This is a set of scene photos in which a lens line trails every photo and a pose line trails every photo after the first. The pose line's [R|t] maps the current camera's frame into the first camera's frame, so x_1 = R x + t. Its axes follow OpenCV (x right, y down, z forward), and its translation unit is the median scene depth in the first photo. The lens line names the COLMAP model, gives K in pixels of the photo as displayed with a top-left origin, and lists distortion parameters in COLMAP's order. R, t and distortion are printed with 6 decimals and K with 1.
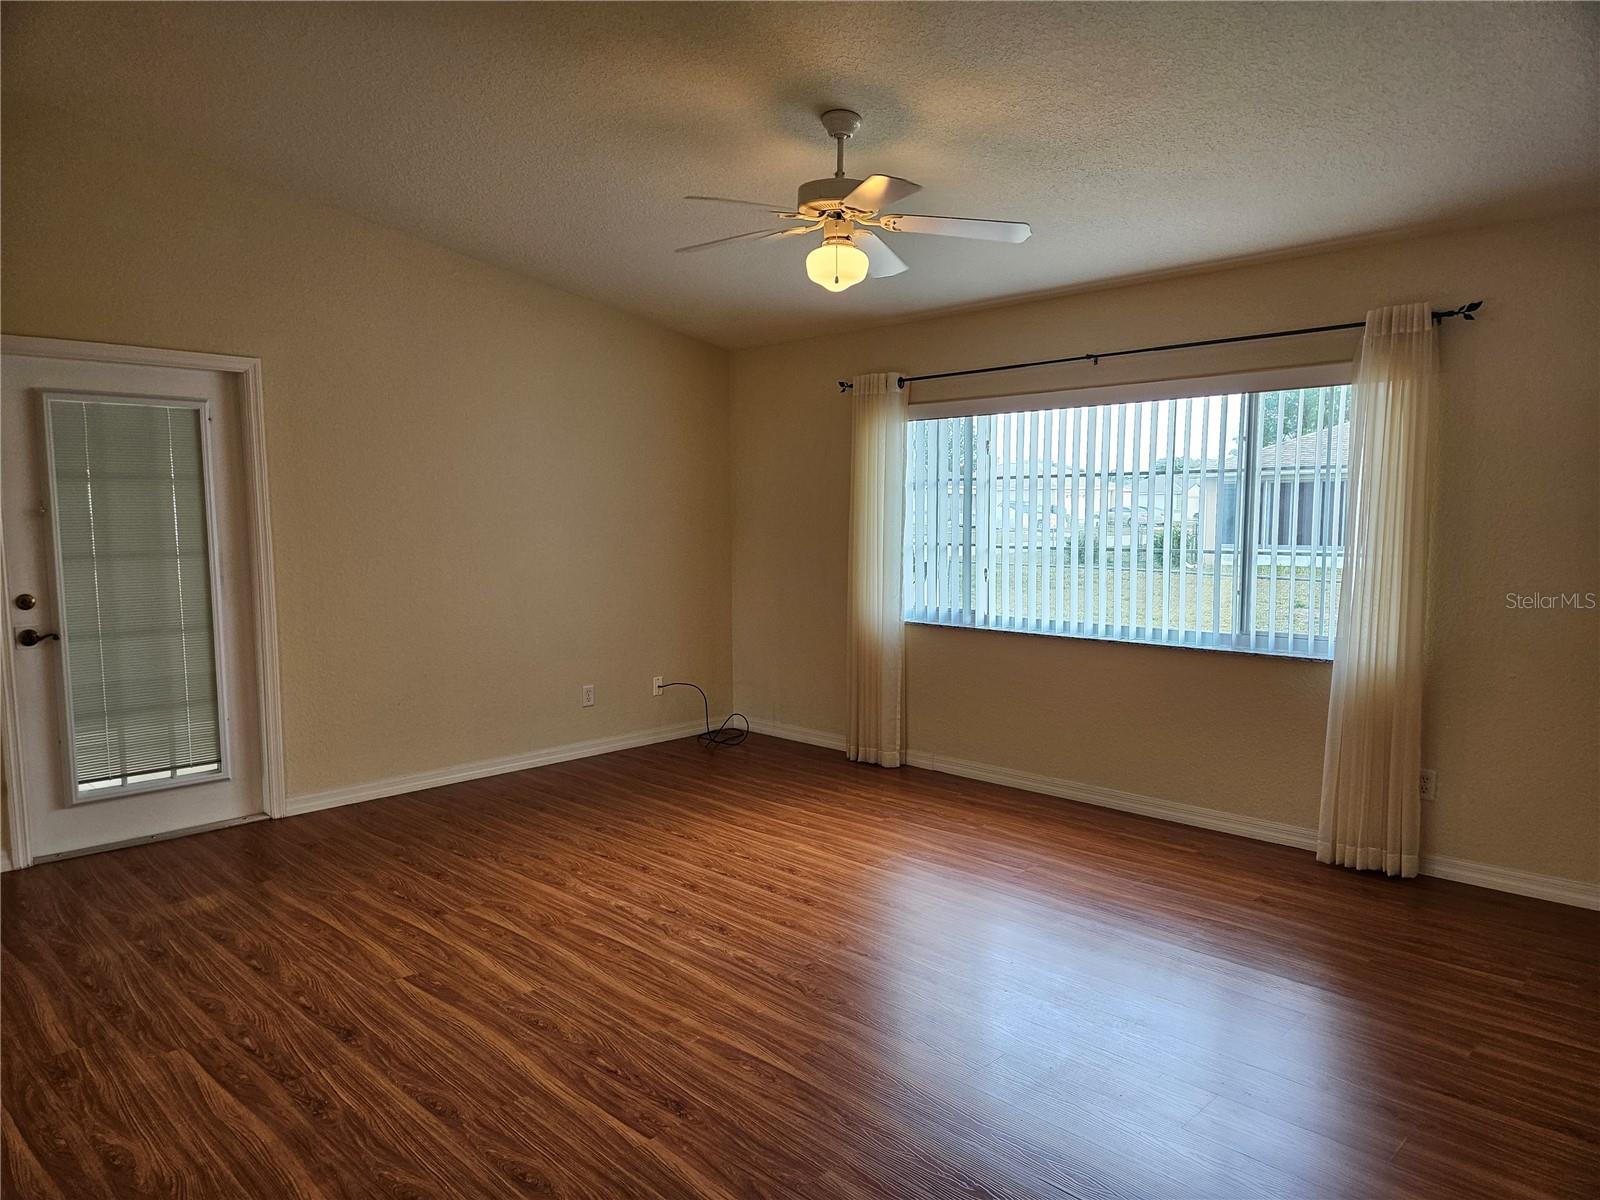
lens RADIAL K [[1070.5, 0, 796.7], [0, 1070.5, 606.5], [0, 0, 1]] dist [0.068161, -0.049928]
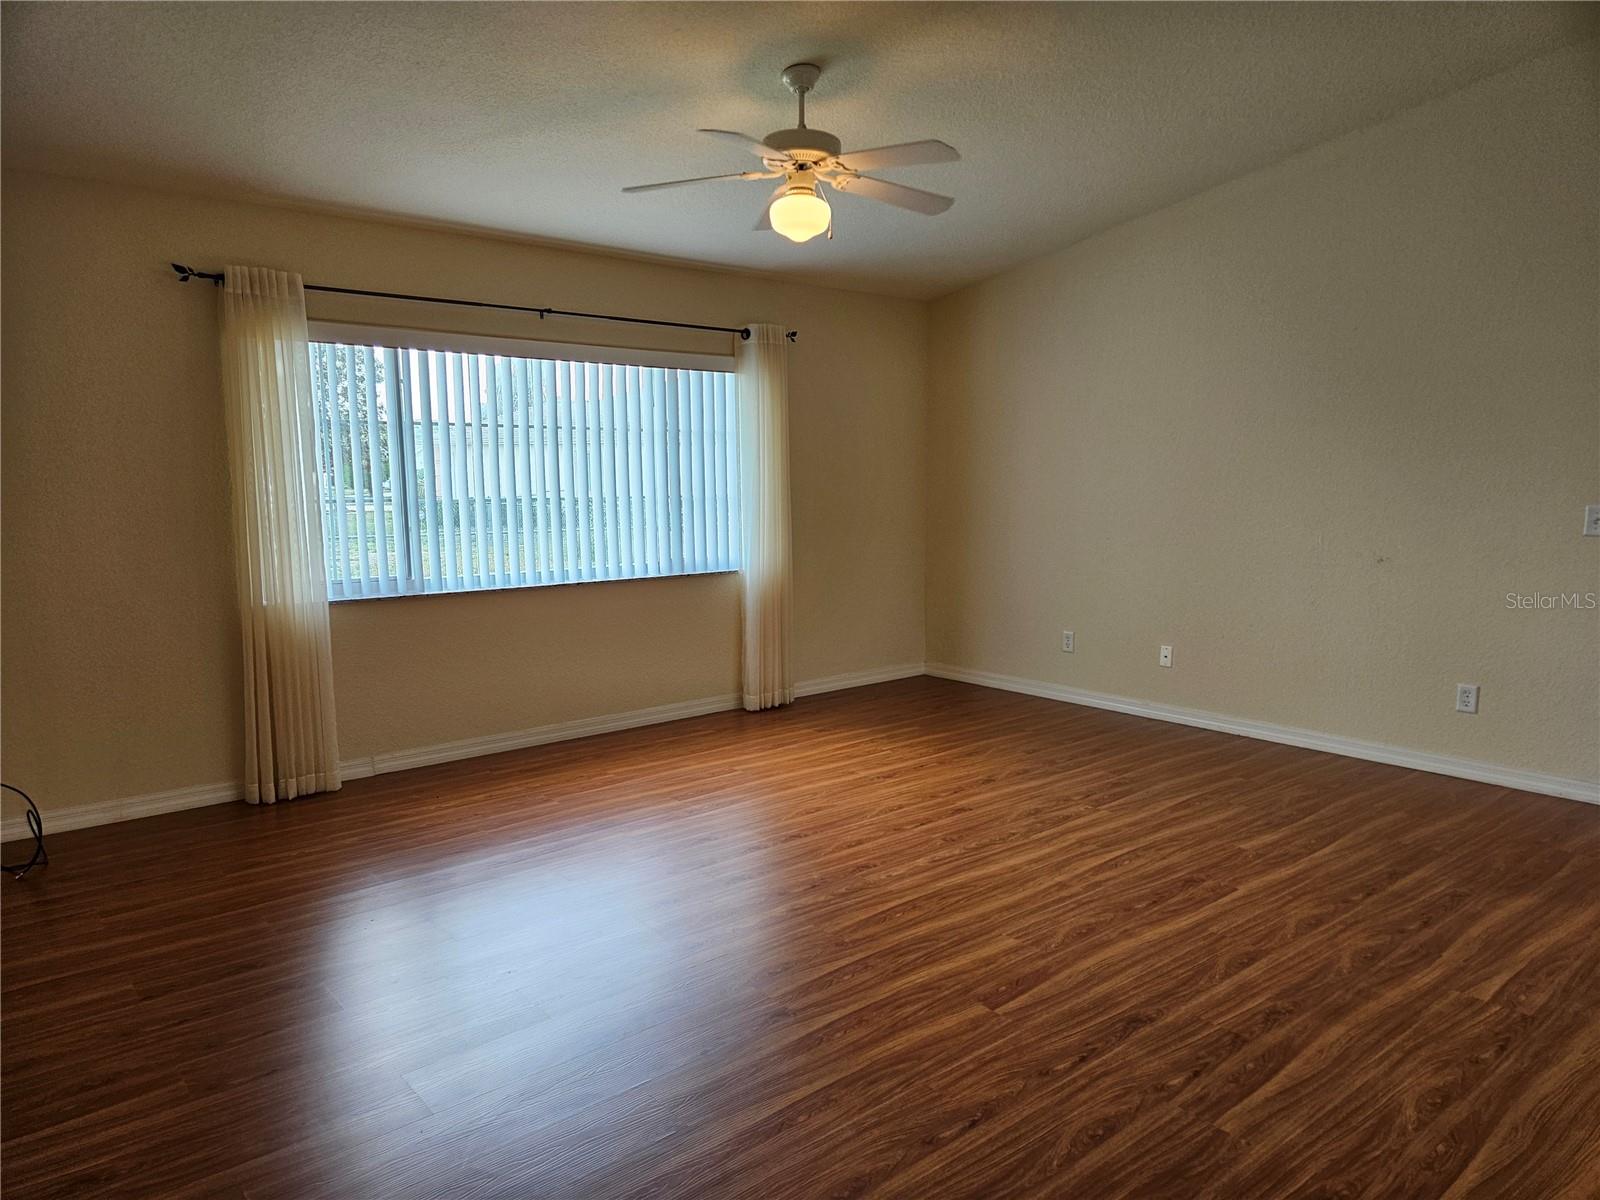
lens RADIAL K [[1070.5, 0, 791.1], [0, 1070.5, 603.8], [0, 0, 1]] dist [0.068161, -0.049928]
pose [[0.093640, -0.116416, 0.988776, -0.974883], [0.095000, 0.989653, 0.107522, -0.055303], [-0.991063, 0.083865, 0.103731, 0.879927]]
